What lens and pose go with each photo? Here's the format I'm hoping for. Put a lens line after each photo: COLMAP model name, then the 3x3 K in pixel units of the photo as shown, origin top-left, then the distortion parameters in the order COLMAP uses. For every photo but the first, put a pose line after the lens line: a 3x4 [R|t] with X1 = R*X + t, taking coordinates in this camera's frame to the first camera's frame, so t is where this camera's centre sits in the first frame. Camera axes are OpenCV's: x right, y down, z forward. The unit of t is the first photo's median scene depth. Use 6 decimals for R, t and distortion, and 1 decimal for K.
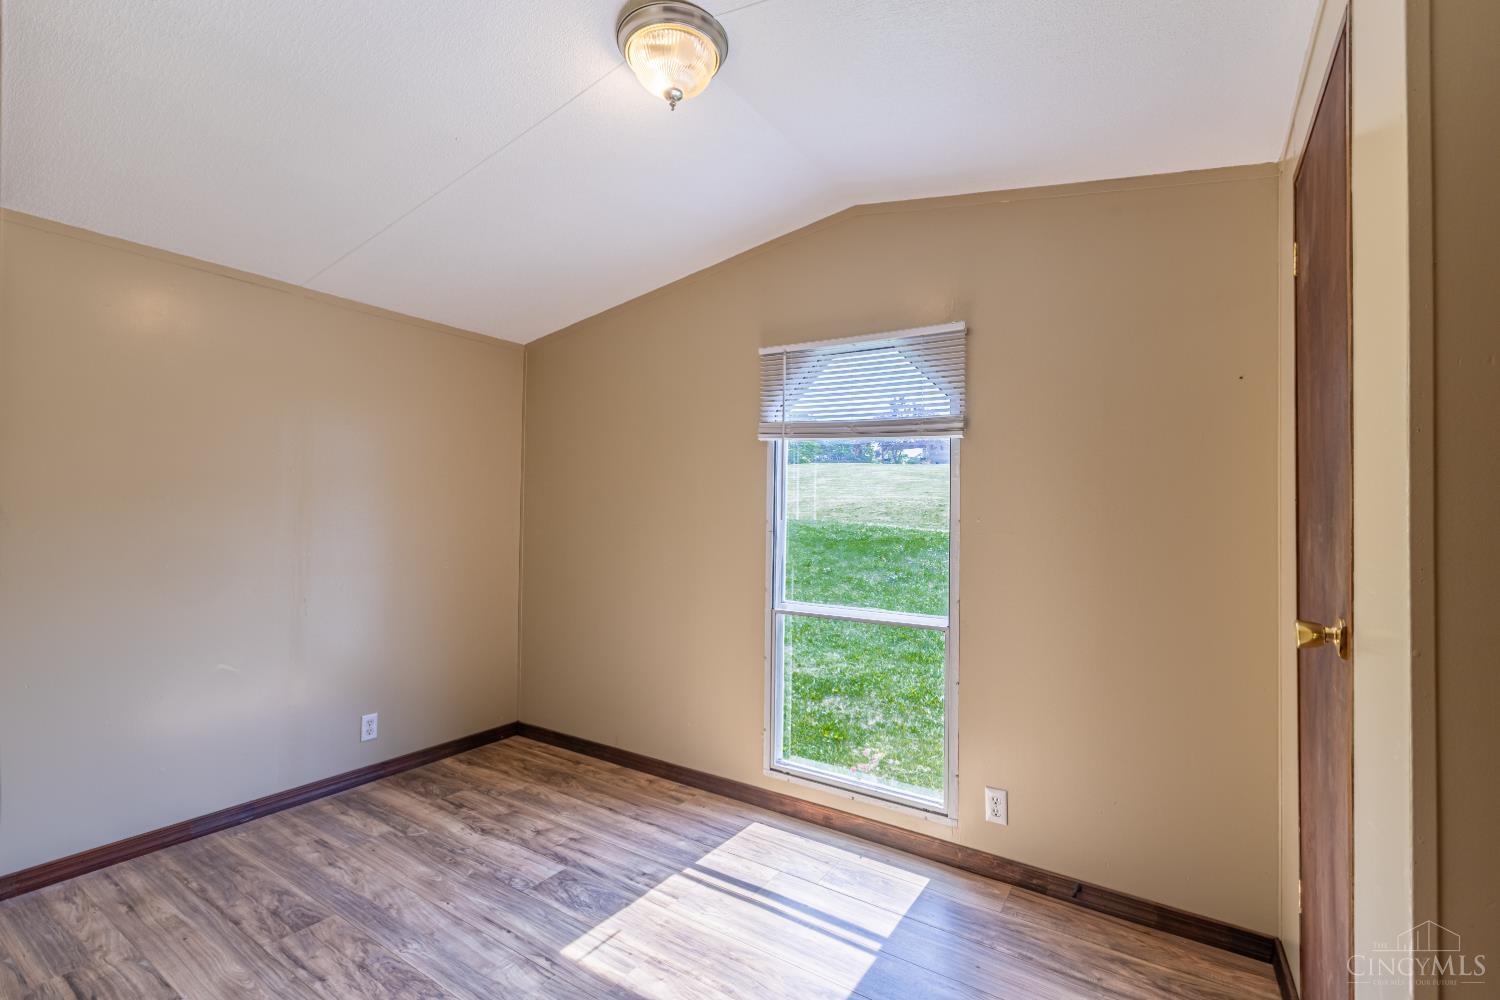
lens RADIAL K [[671.1, 0, 750.6], [0, 671.1, 510.5], [0, 0, 1]] dist [0.001531, -0.000345]
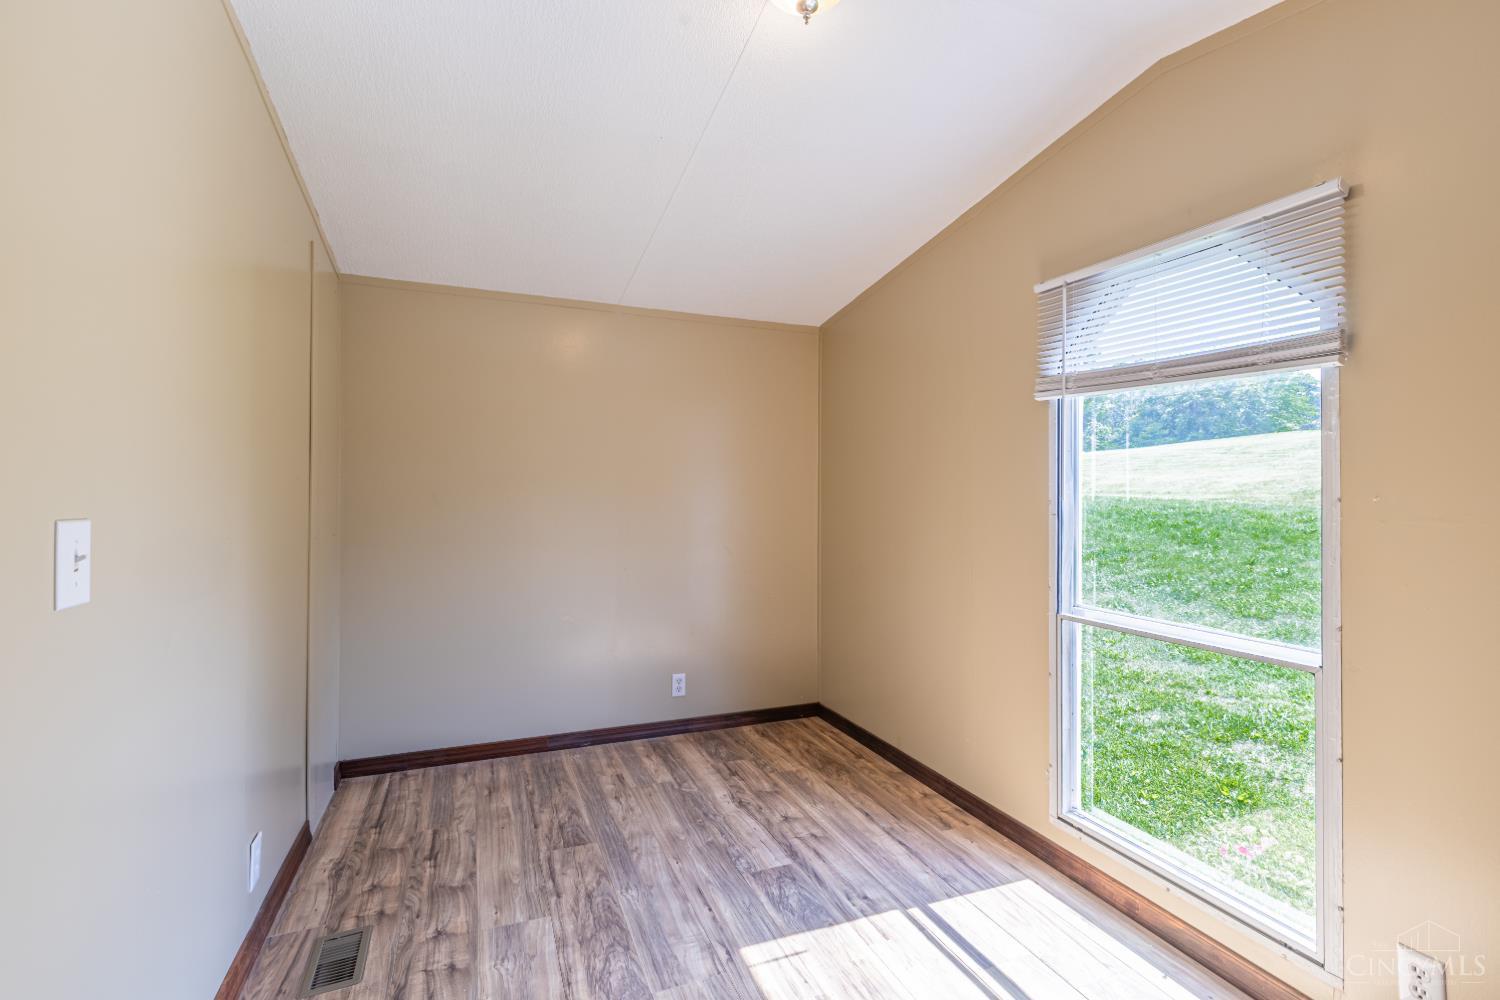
lens RADIAL K [[673.0, 0, 773.1], [0, 673.0, 494.2], [0, 0, 1]] dist [0.002682, 0.000023]
pose [[0.819232, -0.008496, -0.573400, 0.237183], [0.006347, 0.999963, -0.005748, 0.010688], [0.573427, 0.001069, 0.819256, 0.182544]]
